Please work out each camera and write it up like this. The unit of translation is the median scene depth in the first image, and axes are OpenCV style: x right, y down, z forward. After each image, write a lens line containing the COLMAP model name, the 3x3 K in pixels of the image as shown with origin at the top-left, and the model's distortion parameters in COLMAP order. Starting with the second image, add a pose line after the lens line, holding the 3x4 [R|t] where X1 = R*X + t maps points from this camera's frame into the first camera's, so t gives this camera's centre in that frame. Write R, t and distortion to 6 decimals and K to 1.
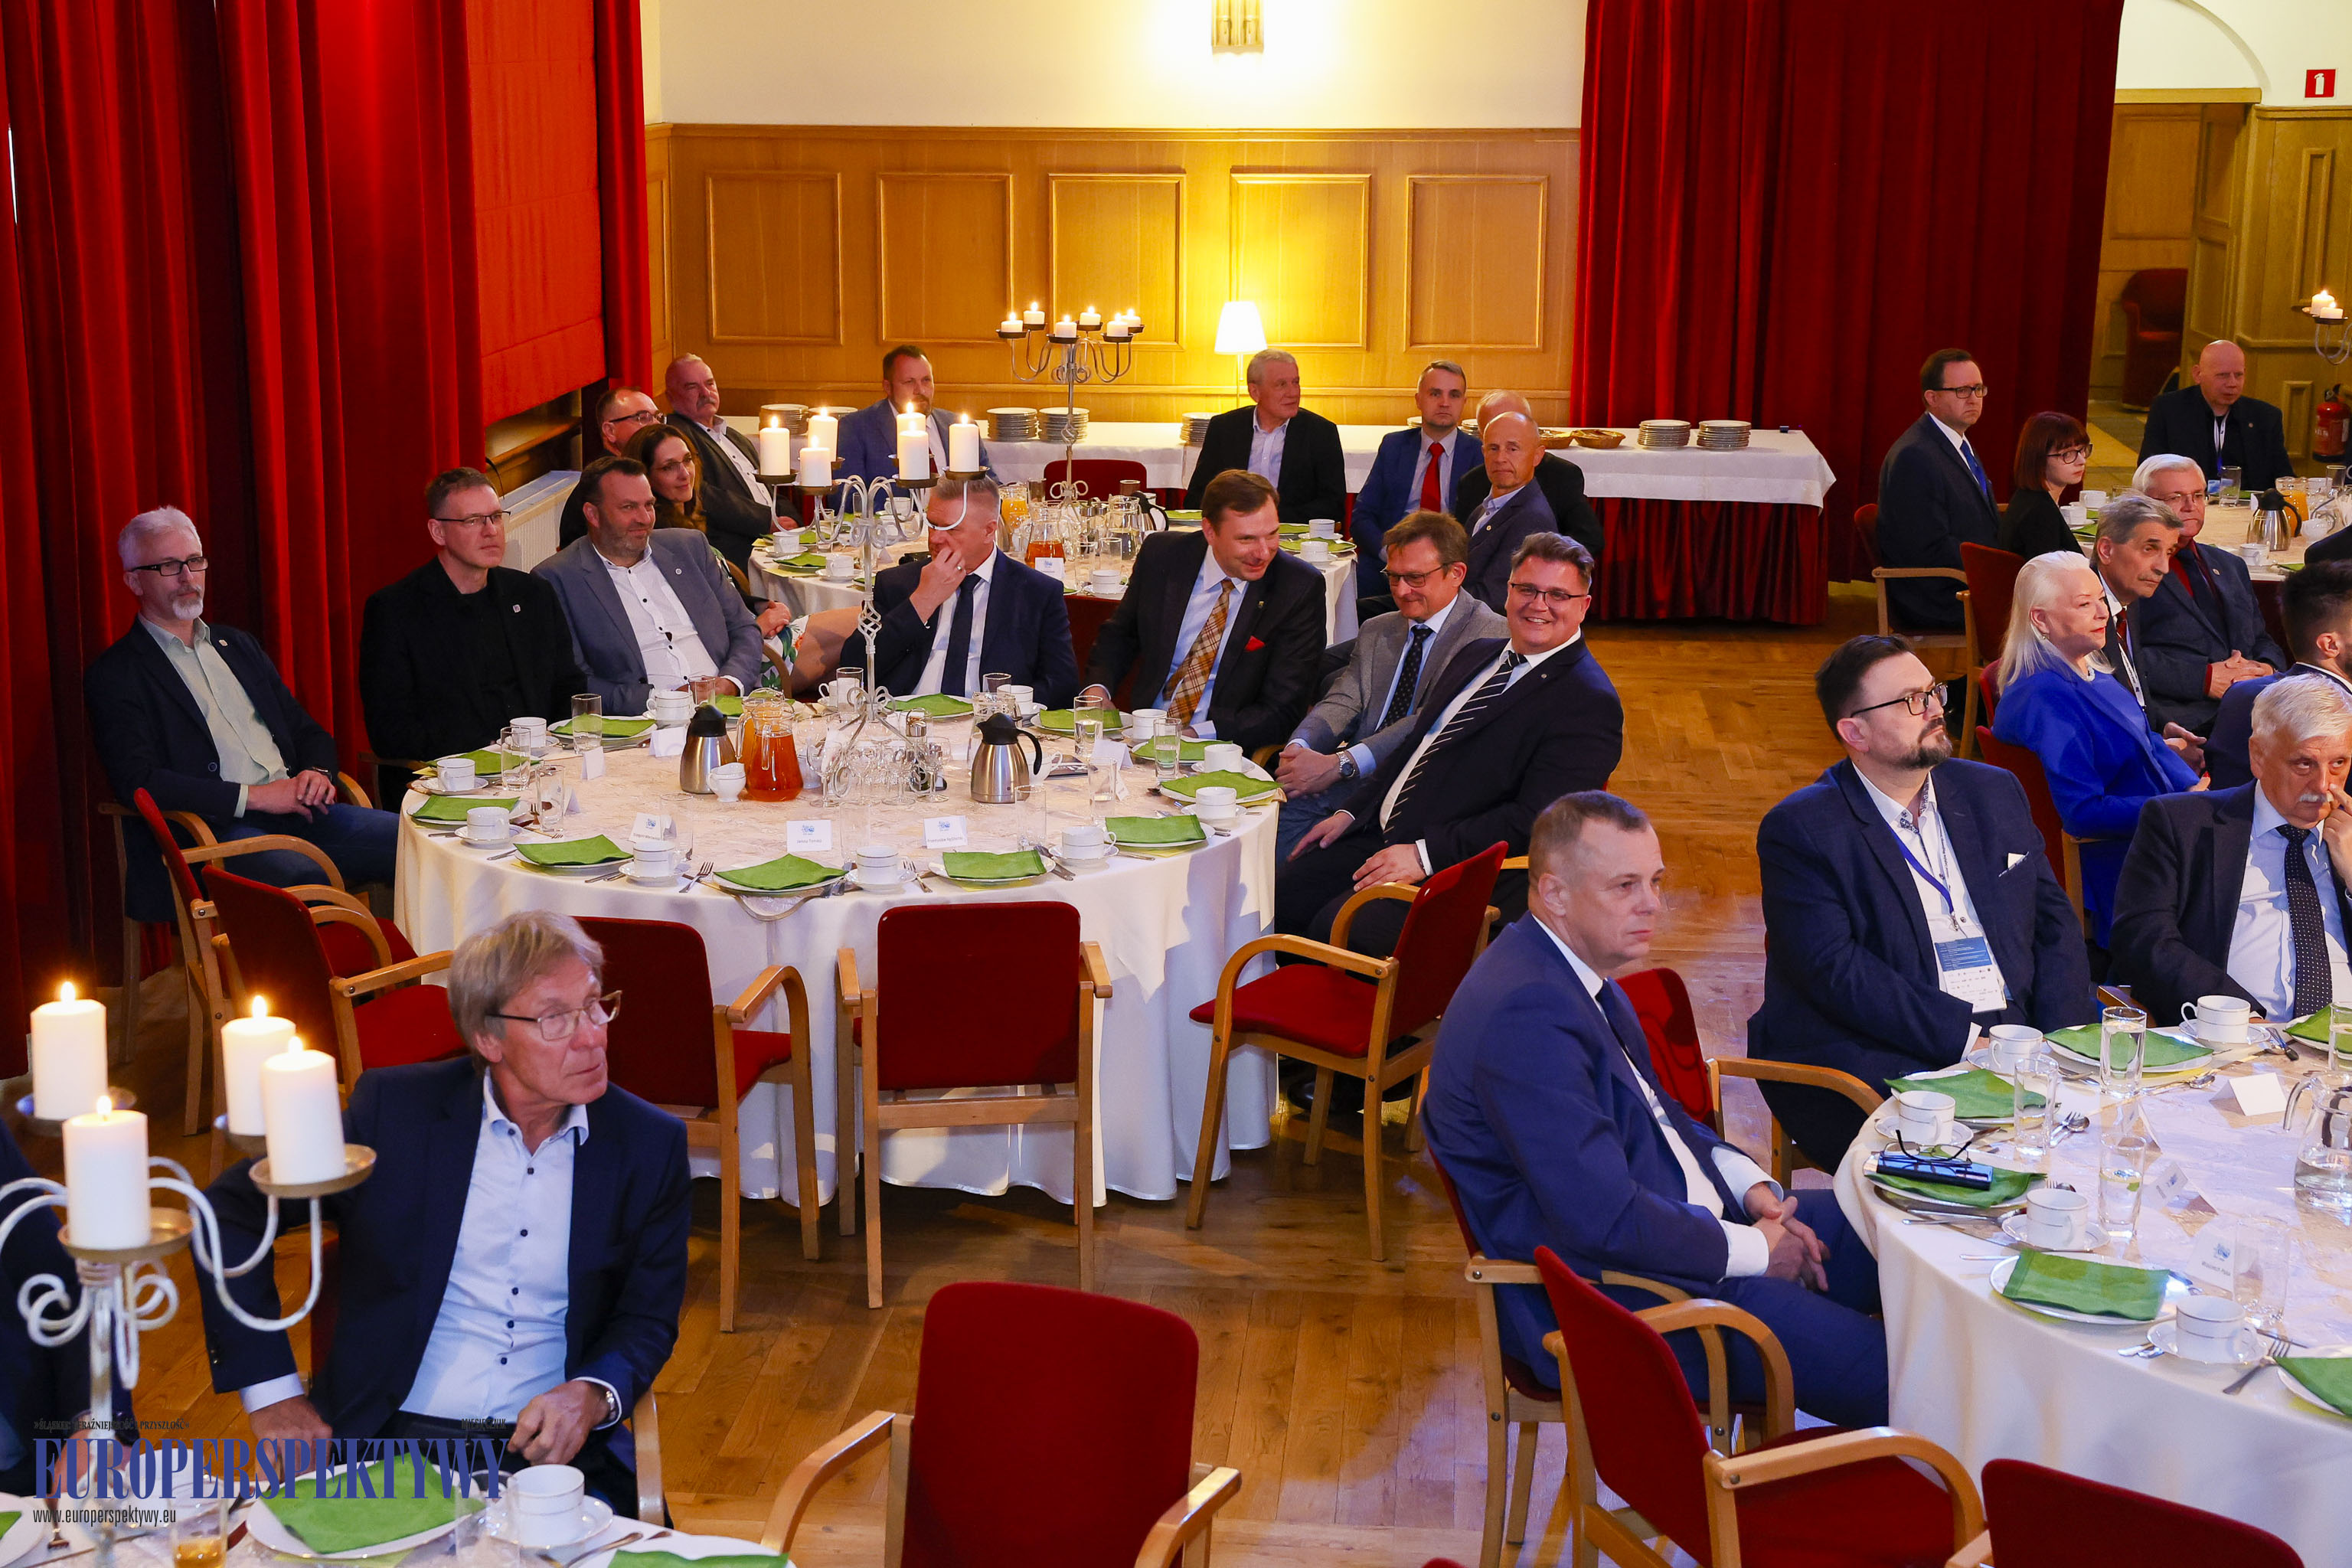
lens RADIAL K [[3499.6, 0, 1076.8], [0, 3499.6, 738.2], [0, 0, 1]] dist [0.103389, 0.002962]
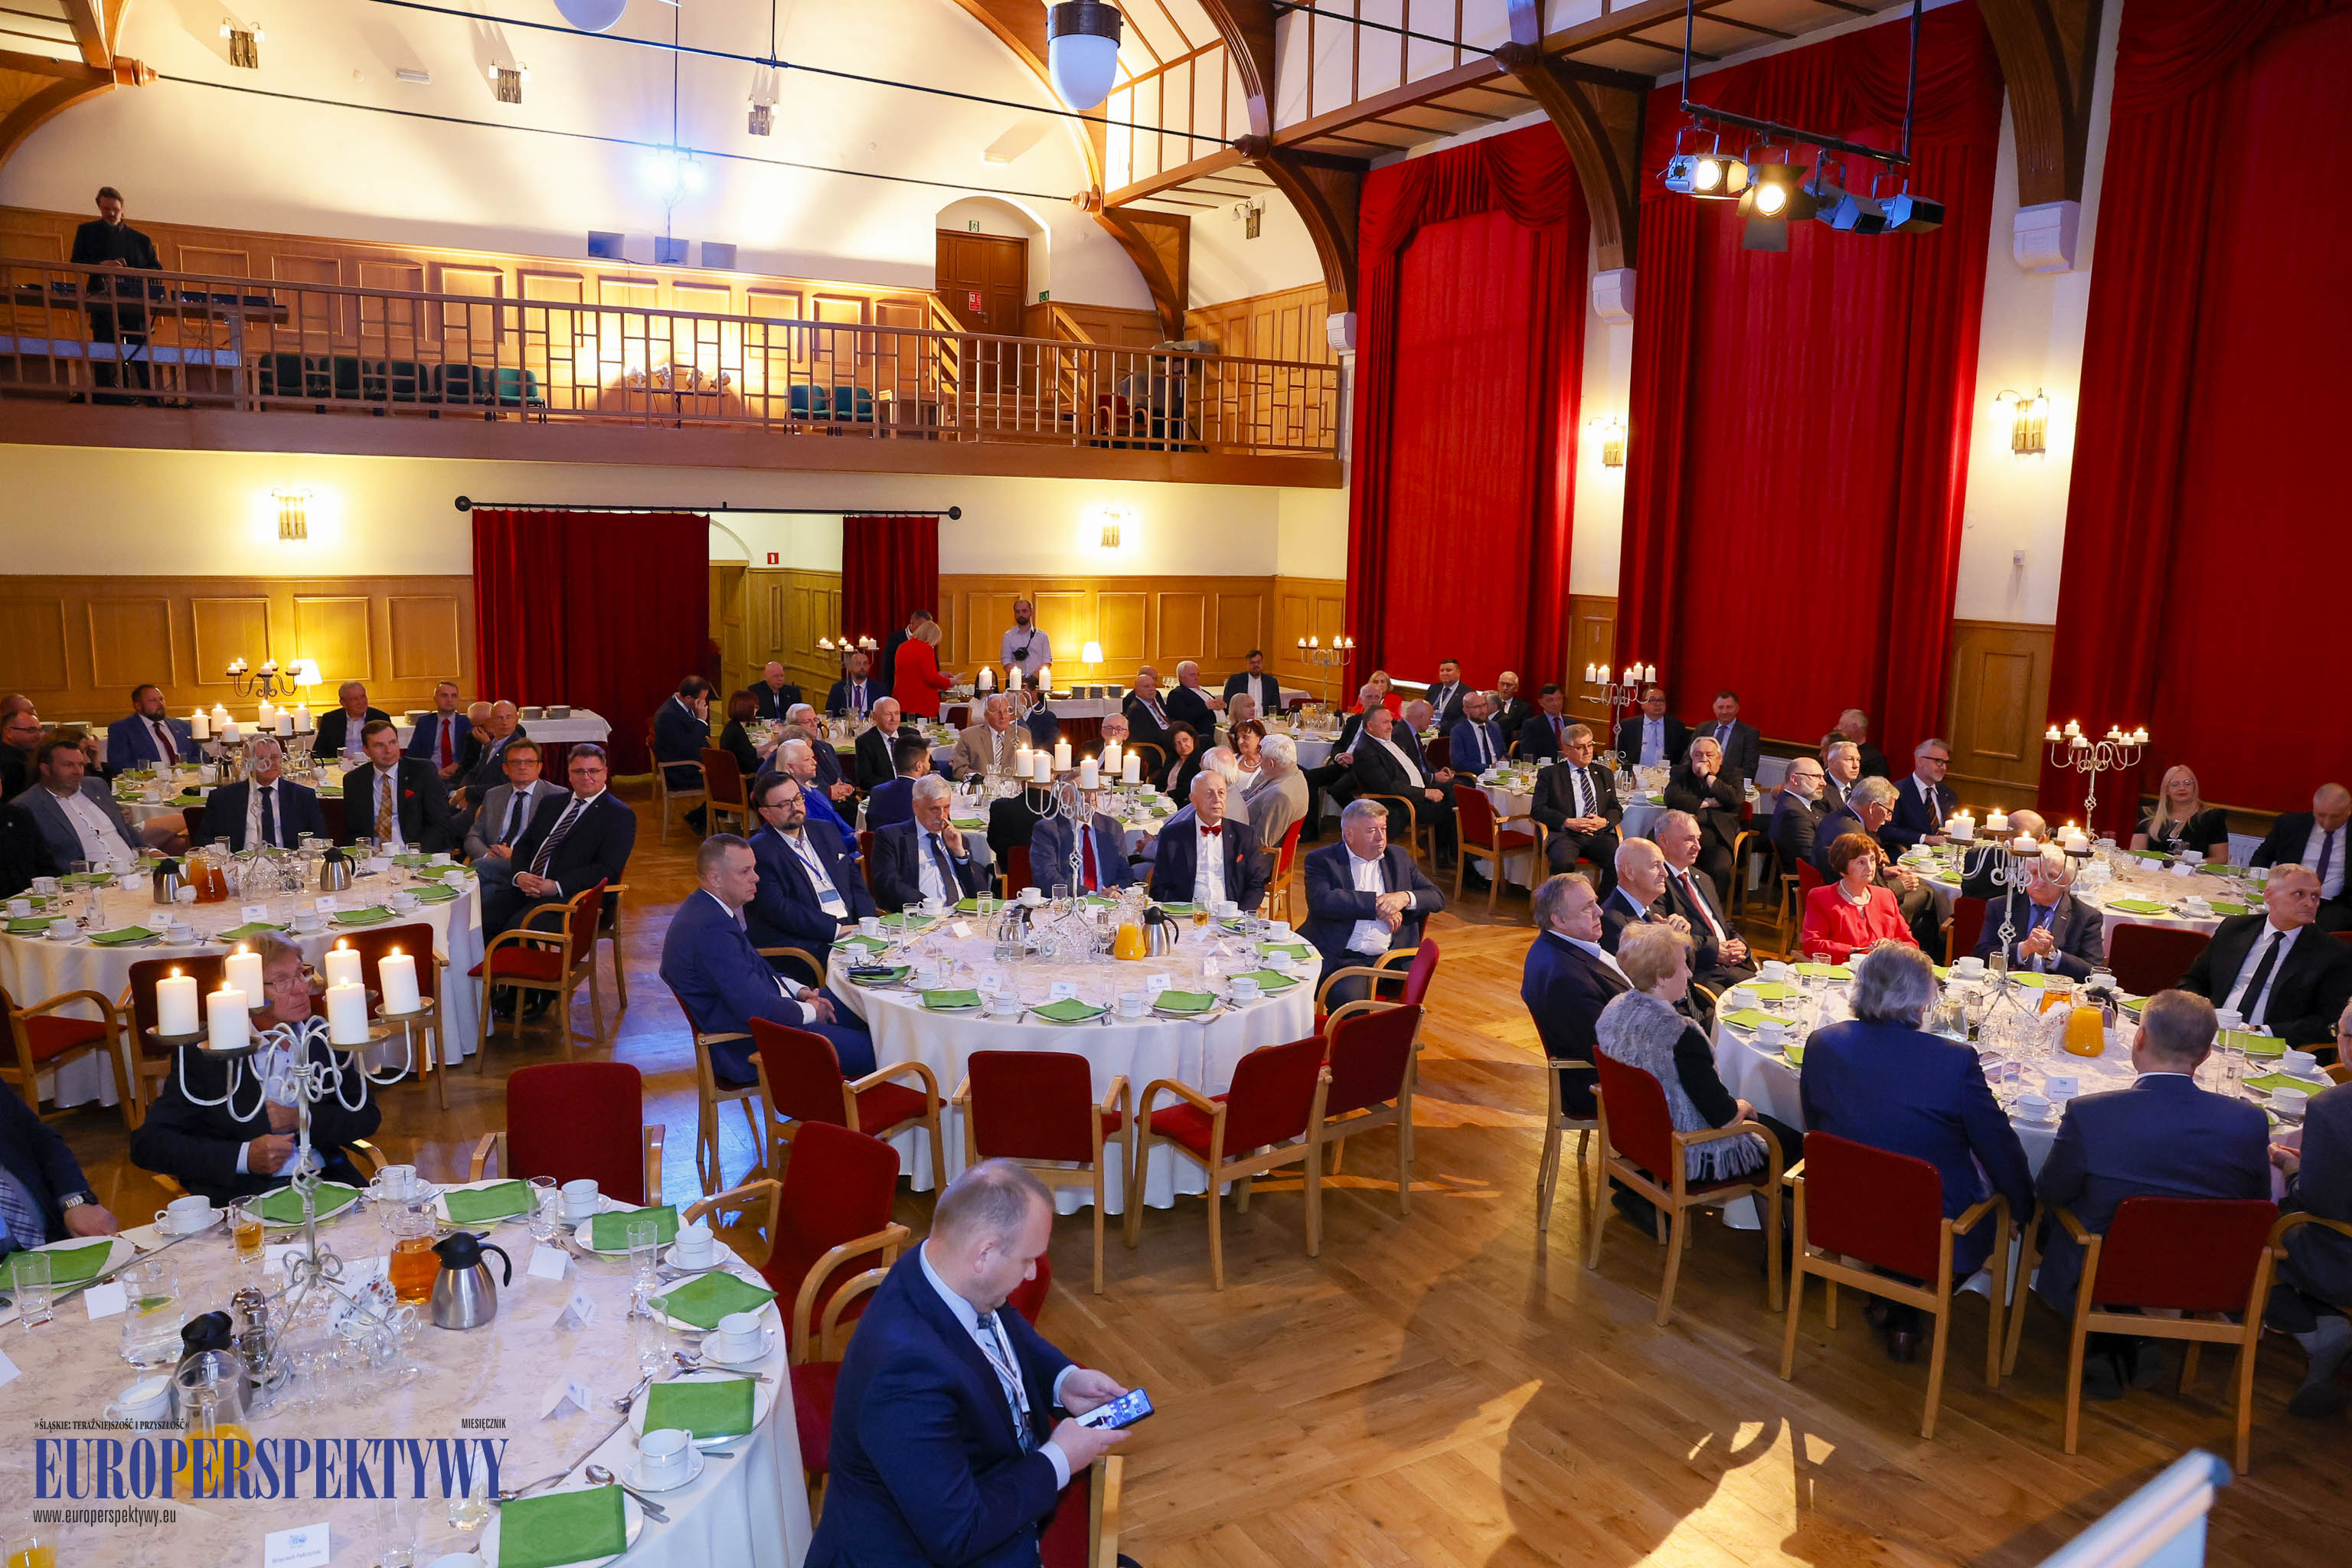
lens RADIAL K [[1605.8, 0, 1176.0], [0, 1605.8, 784.0], [0, 0, 1]] dist [-0.115906, 0.099677]
pose [[0.807343, -0.075706, 0.585206, -0.158001], [0.102107, 0.994699, -0.012185, 0.017849], [-0.581182, 0.069591, 0.810793, -0.036945]]
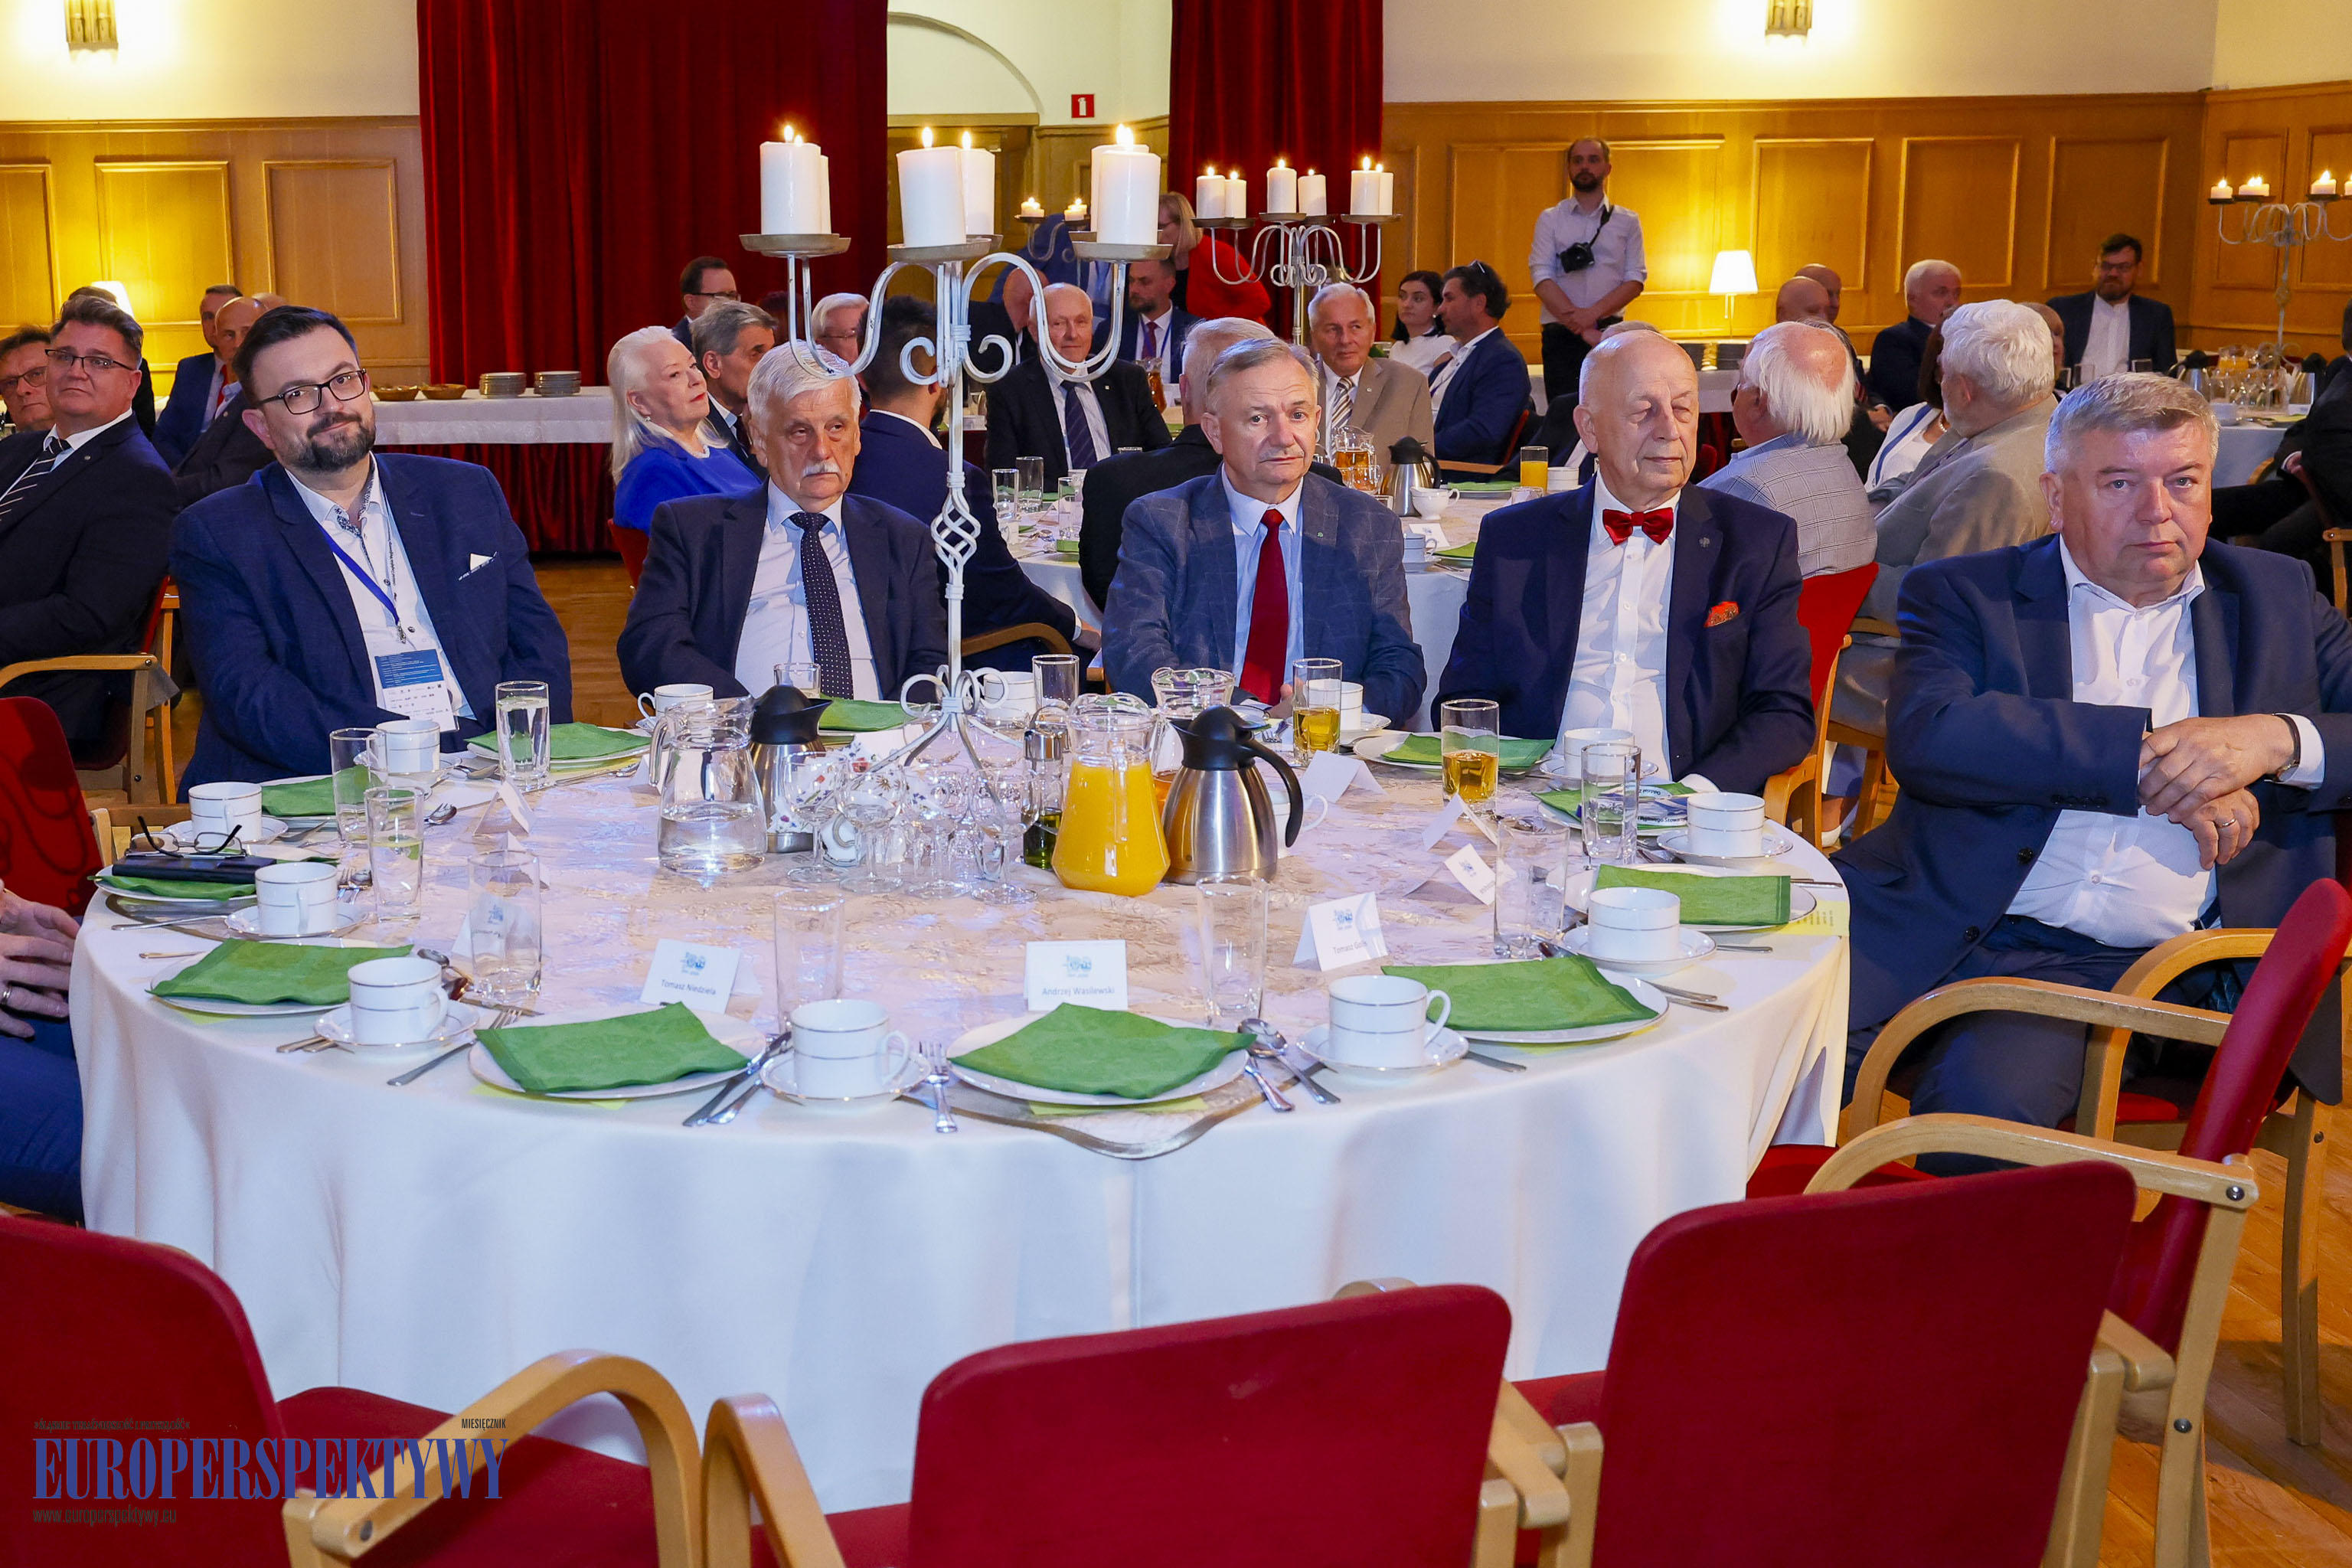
lens RADIAL K [[2786.9, 0, 902.2], [0, 2786.9, 695.3], [0, 0, 1]] dist [0.001025, 0.031520]
pose [[0.974543, -0.055343, 0.217261, 0.176981], [0.062836, 0.997639, -0.027729, 0.075282], [-0.215213, 0.040675, 0.975720, 0.260935]]
